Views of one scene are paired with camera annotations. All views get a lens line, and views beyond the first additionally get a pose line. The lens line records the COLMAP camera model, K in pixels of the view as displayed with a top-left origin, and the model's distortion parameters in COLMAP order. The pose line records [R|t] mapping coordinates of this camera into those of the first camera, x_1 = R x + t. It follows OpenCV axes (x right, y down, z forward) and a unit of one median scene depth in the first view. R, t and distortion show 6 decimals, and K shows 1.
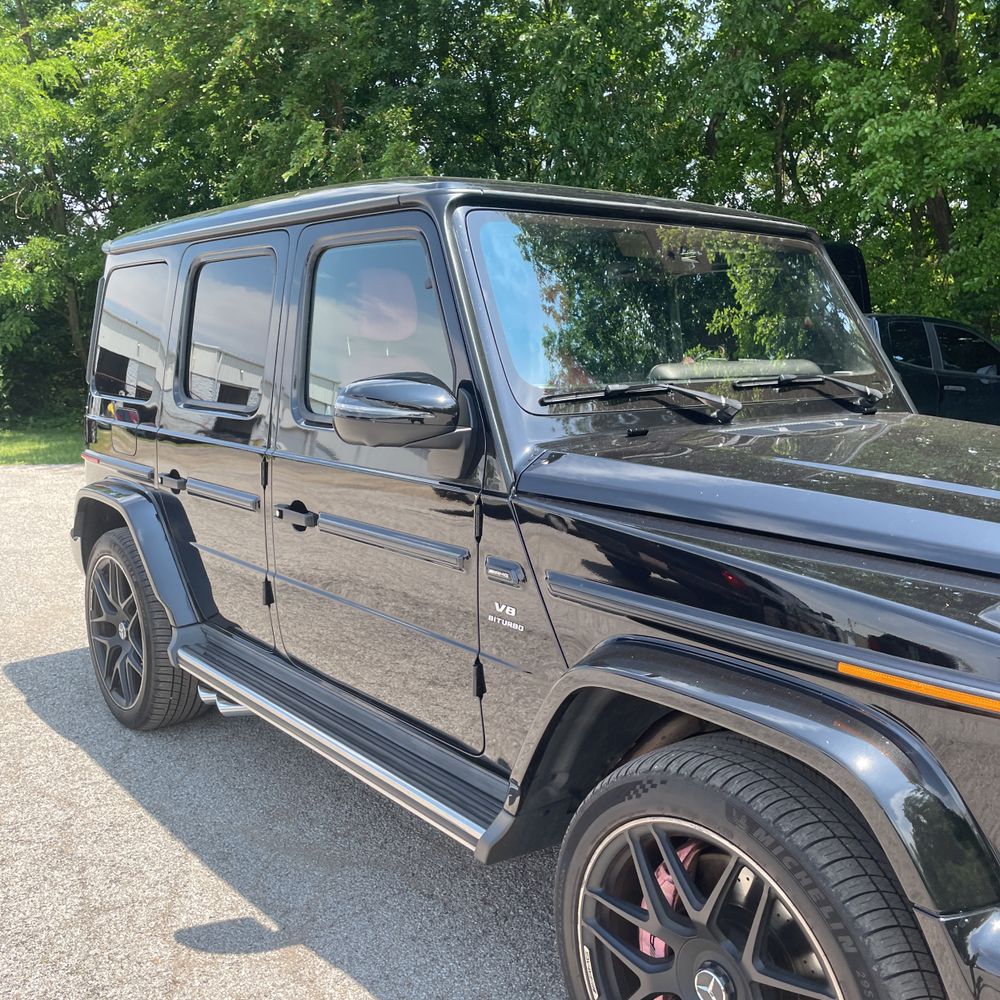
lens RADIAL K [[999.9, 0, 521.1], [0, 999.9, 492.9], [0, 0, 1]] dist [0.113281, -0.175639]
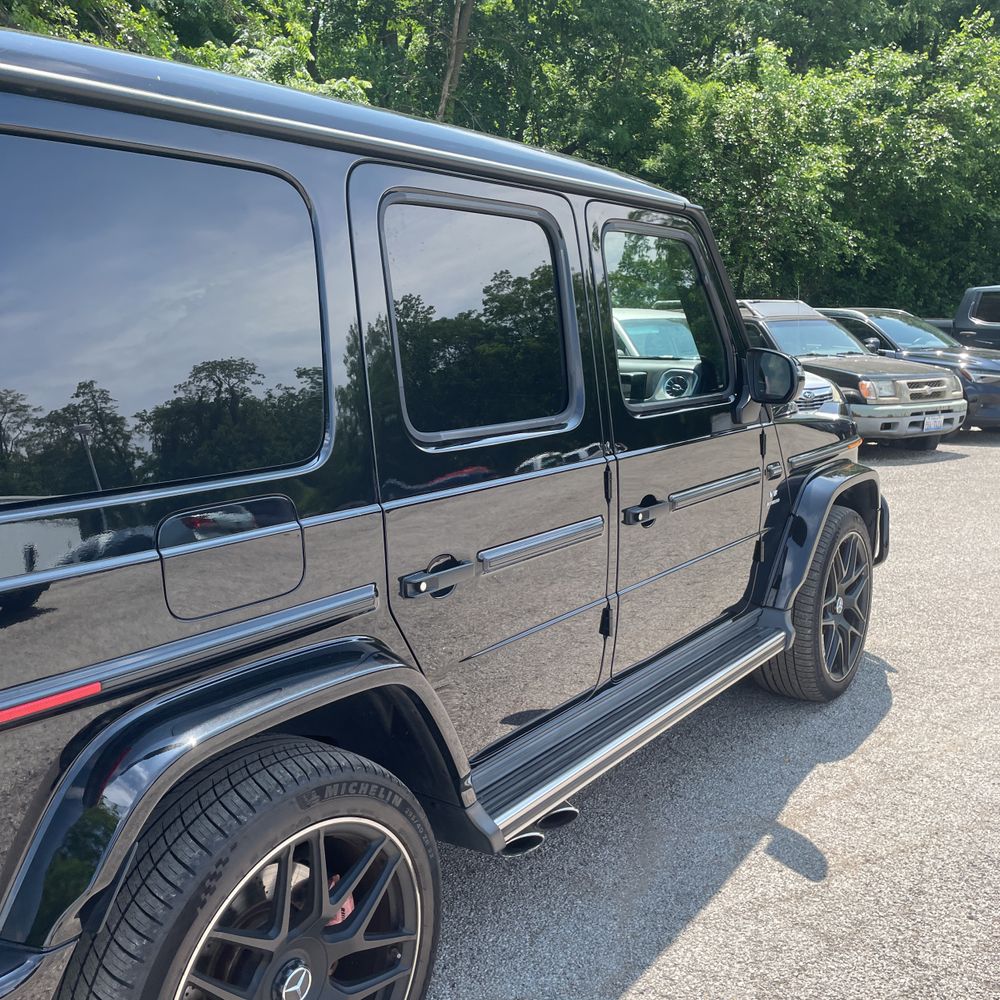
lens RADIAL K [[1004.3, 0, 500.0], [0, 1004.3, 500.0], [0, 0, 1]] dist [0.107622, -0.165043]
pose [[-0.229537, -0.160882, 0.959911, -0.817702], [0.162043, 0.966163, 0.200678, -0.151437], [-0.959716, 0.201610, -0.195700, 0.961300]]
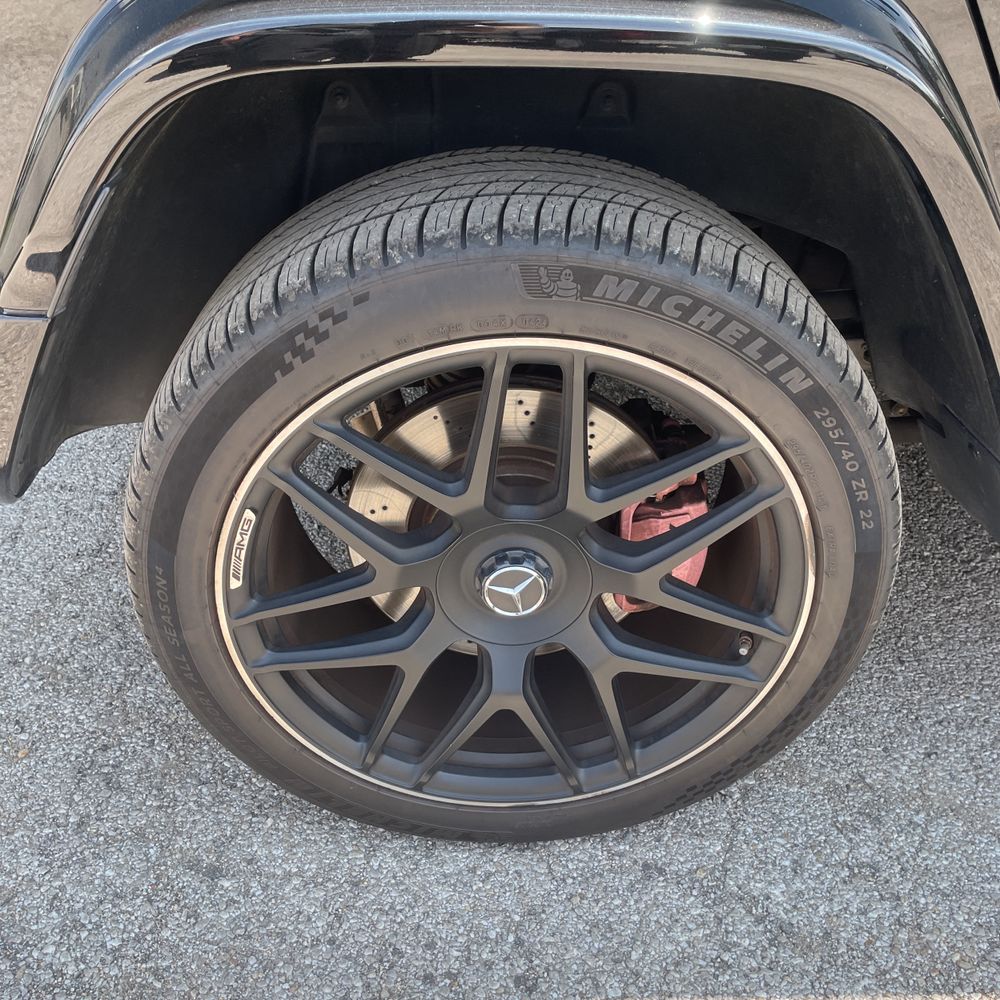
lens RADIAL K [[999.9, 0, 521.1], [0, 999.9, 492.9], [0, 0, 1]] dist [0.113281, -0.175639]
pose [[0.620772, -0.417000, 0.663892, -0.555118], [0.107567, 0.884105, 0.454739, -0.006206], [-0.776576, -0.210876, 0.593684, 0.850323]]
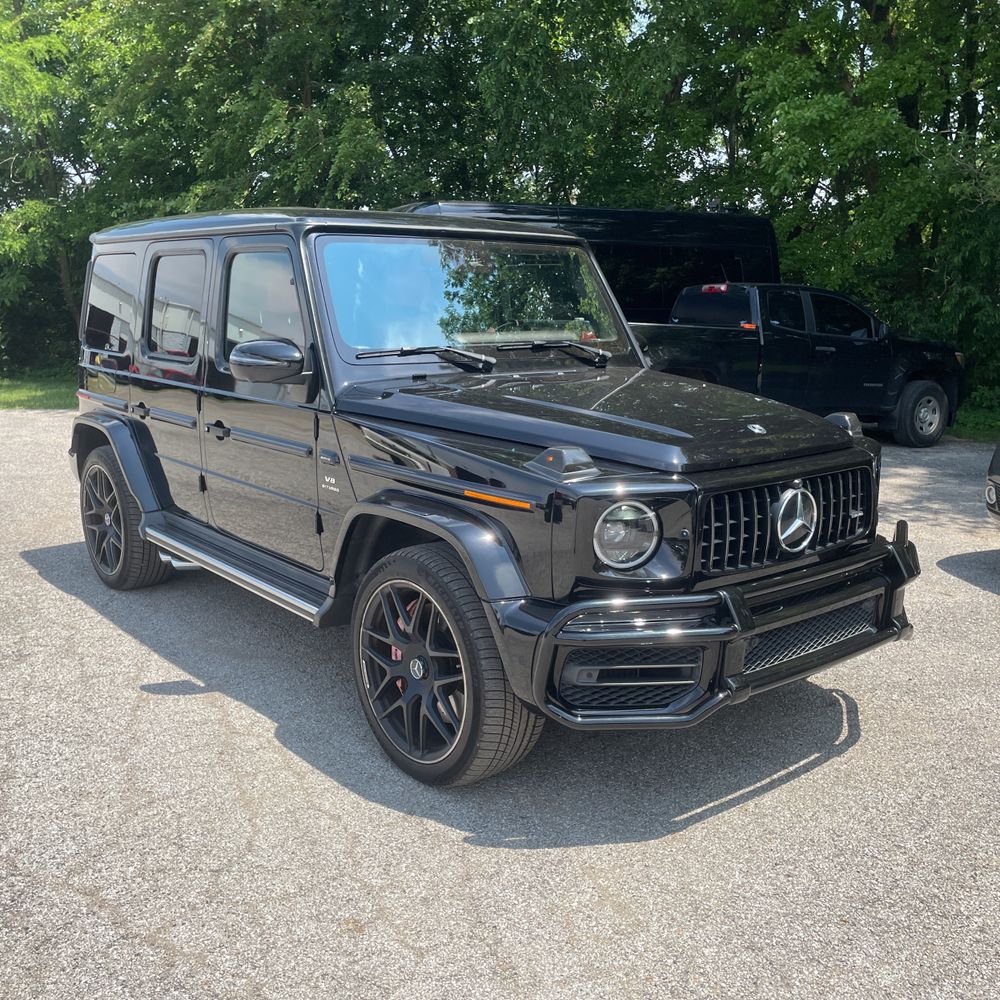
lens RADIAL K [[1004.3, 0, 500.0], [0, 1004.3, 500.0], [0, 0, 1]] dist [0.107622, -0.165043]
pose [[0.999876, 0.010549, -0.011657, 0.161689], [-0.009957, 0.998713, 0.049725, 0.034679], [0.012166, -0.049603, 0.998695, -0.386352]]
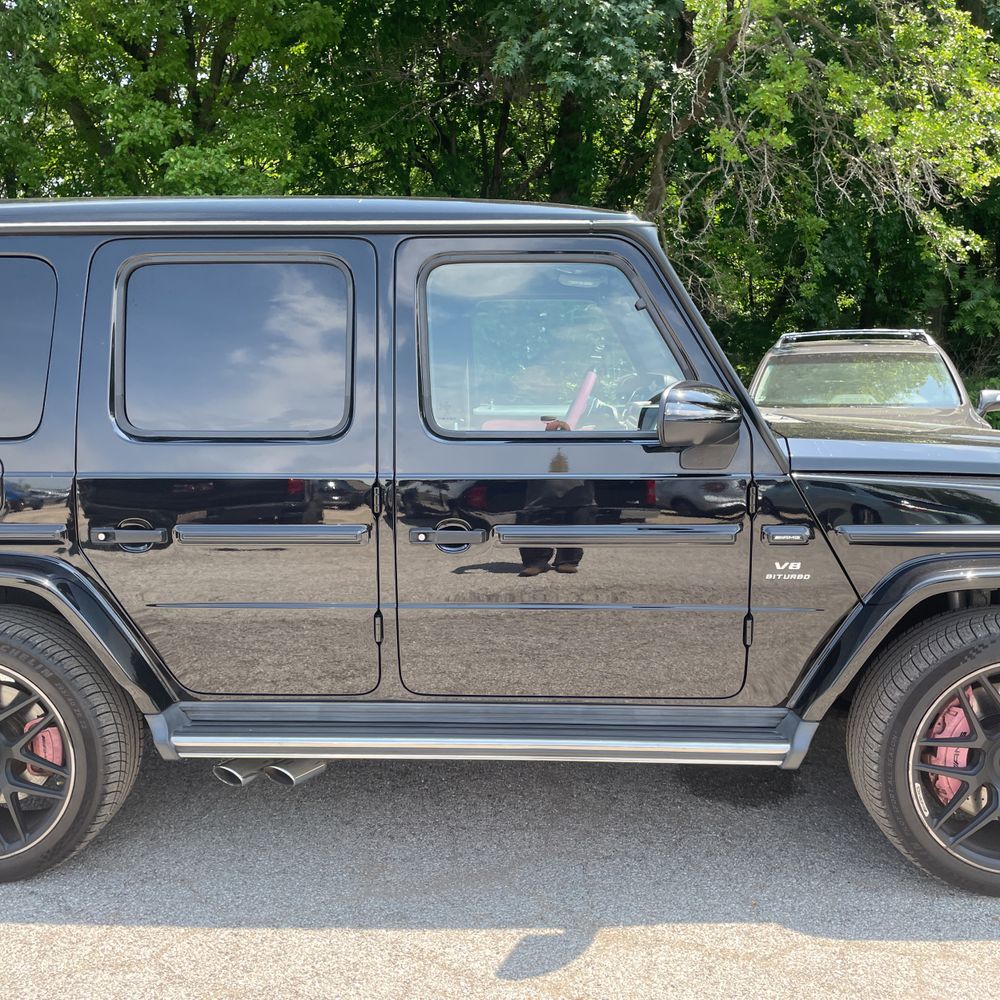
lens RADIAL K [[1005.7, 0, 498.0], [0, 1005.7, 511.6], [0, 0, 1]] dist [0.058807, -0.039165]
pose [[0.678914, -0.110927, 0.725790, -0.649605], [0.116068, 0.992306, 0.043088, -0.026642], [-0.724985, 0.054988, 0.686566, 0.214842]]
